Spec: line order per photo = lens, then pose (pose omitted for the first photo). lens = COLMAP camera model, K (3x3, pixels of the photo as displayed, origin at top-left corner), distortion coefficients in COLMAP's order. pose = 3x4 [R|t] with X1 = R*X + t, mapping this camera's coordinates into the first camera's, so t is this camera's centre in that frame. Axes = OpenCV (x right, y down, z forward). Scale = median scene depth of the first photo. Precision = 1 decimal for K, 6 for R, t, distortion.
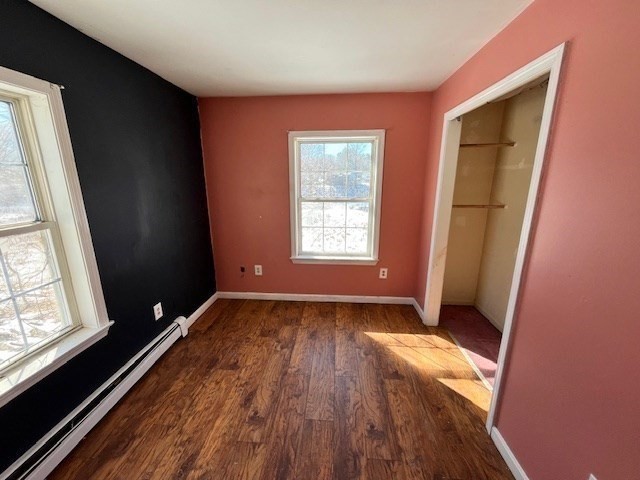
lens RADIAL K [[256.2, 0, 316.9], [0, 256.2, 236.7], [0, 0, 1]] dist [-0.000835, 0.000186]
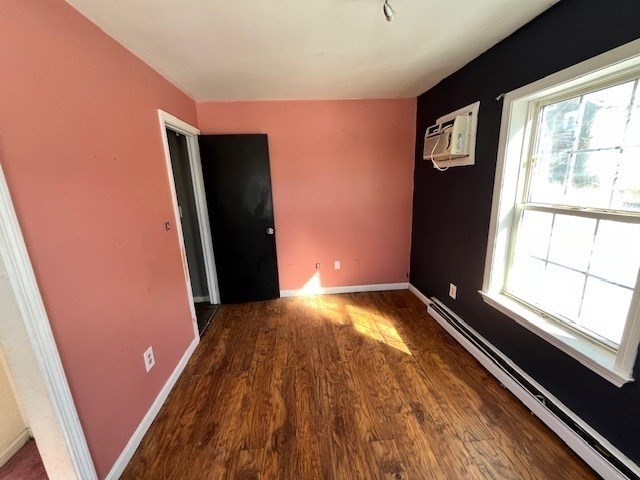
lens RADIAL K [[256.2, 0, 319.6], [0, 256.2, 239.1], [0, 0, 1]] dist [-0.000835, 0.000186]
pose [[-0.984061, 0.084699, -0.156366, 0.061663], [0.007240, 0.897643, 0.440664, -0.335967], [0.177684, 0.432509, -0.883948, 1.503368]]
